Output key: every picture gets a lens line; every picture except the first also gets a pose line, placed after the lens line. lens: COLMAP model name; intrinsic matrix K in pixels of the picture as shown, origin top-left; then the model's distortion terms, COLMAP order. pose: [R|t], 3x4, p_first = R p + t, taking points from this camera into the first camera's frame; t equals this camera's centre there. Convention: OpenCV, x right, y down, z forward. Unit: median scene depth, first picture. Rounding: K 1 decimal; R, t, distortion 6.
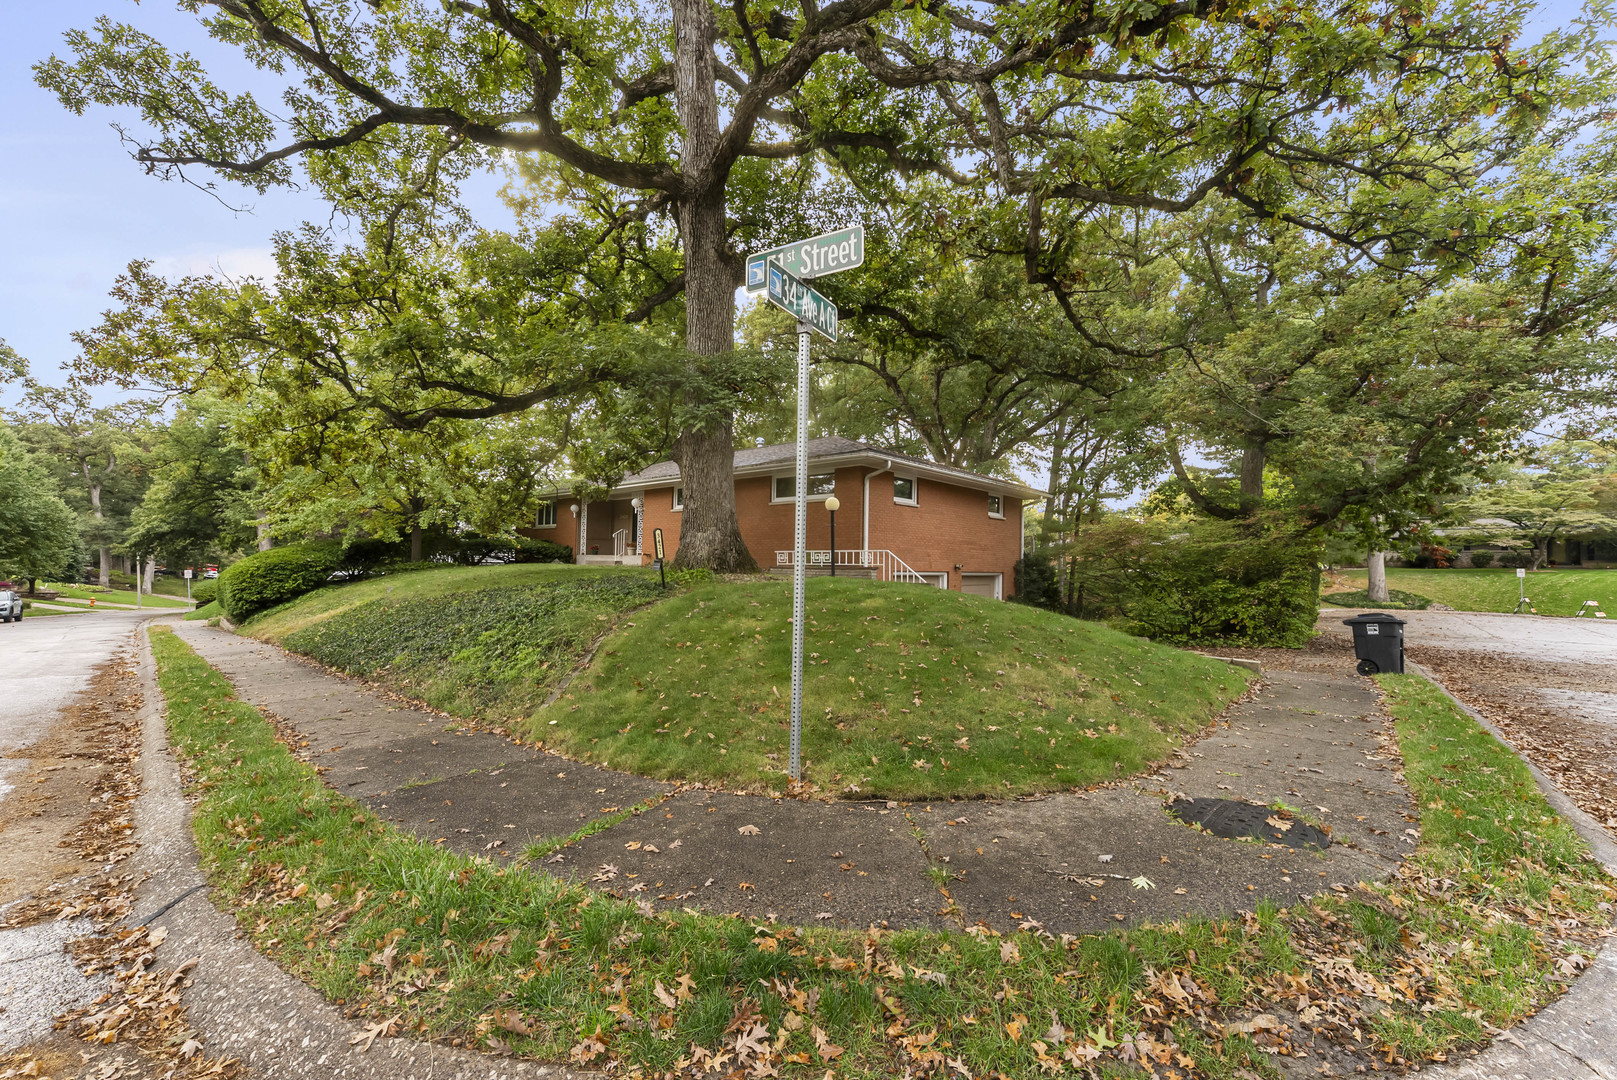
lens RADIAL K [[662.5, 0, 803.1], [0, 662.5, 541.5], [0, 0, 1]] dist [-0.004886, -0.000248]
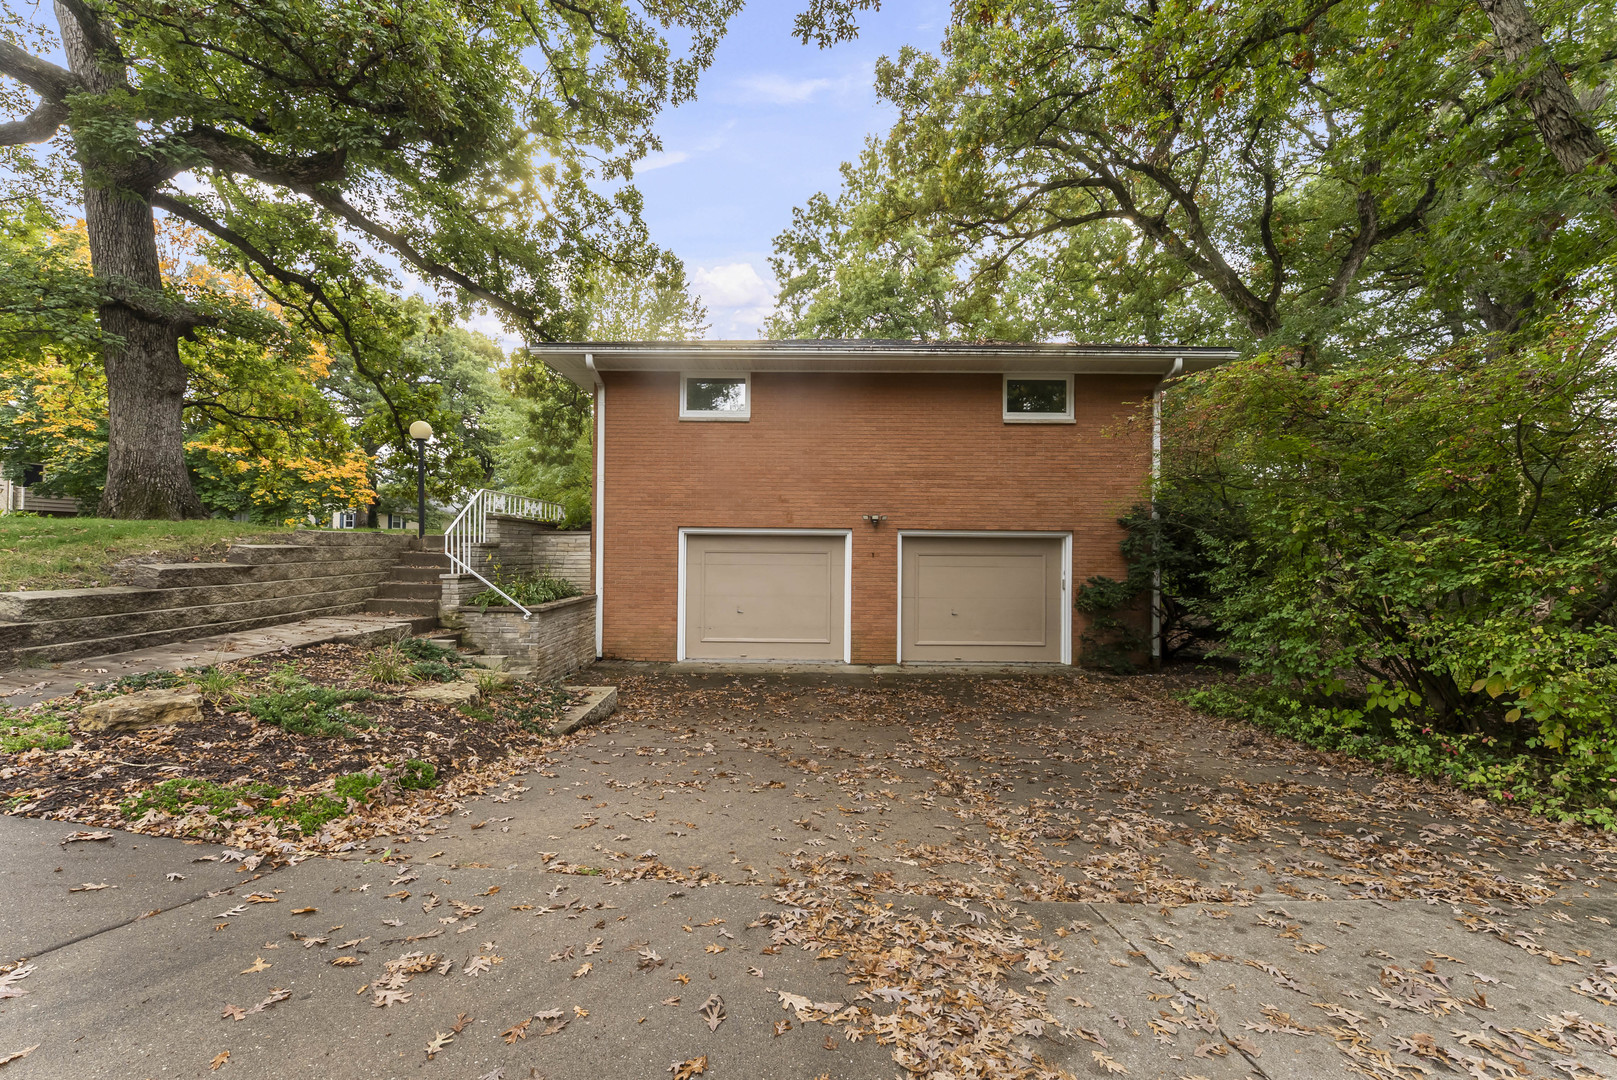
lens RADIAL K [[662.5, 0, 793.4], [0, 662.5, 541.9], [0, 0, 1]] dist [-0.004886, -0.000248]
pose [[0.646875, -0.016075, -0.762427, 0.669235], [0.027389, 0.999623, 0.002162, 0.059346], [0.762104, -0.022281, 0.647071, 0.647316]]
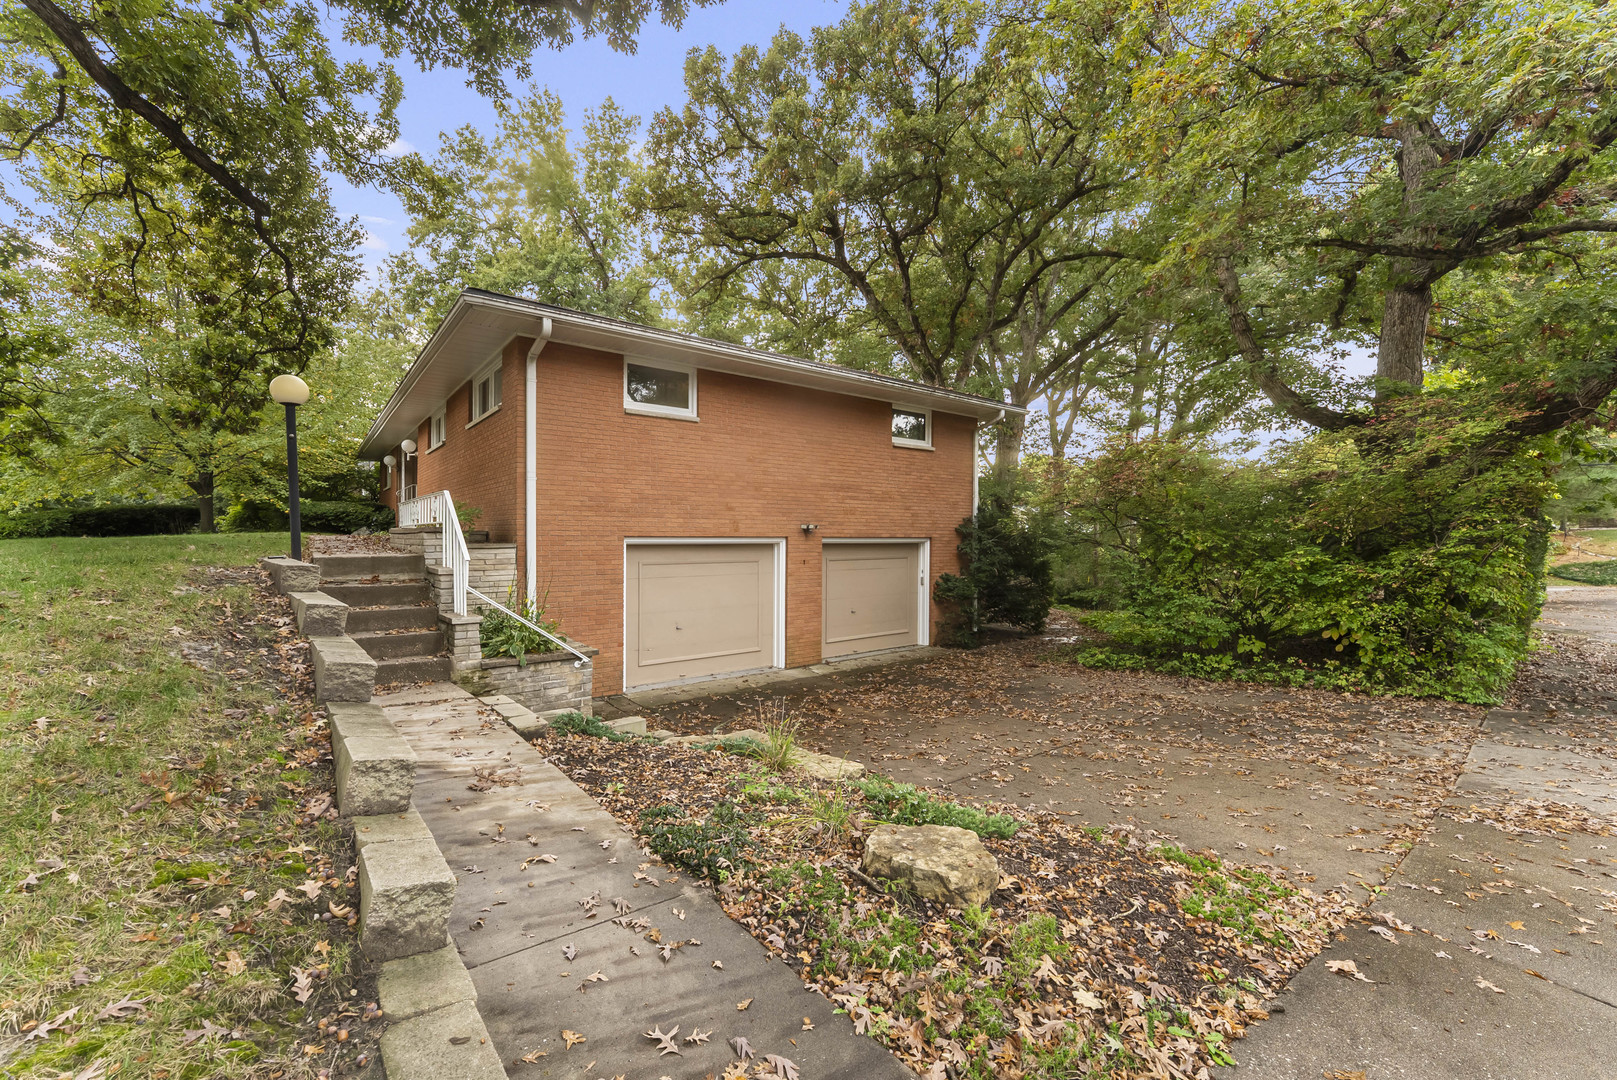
lens RADIAL K [[662.5, 0, 801.3], [0, 662.5, 543.3], [0, 0, 1]] dist [-0.004886, -0.000248]
pose [[0.983096, -0.009943, -0.182820, 0.366037], [0.018608, 0.998780, 0.045746, 0.027216], [0.182142, -0.048374, 0.982082, 0.470387]]
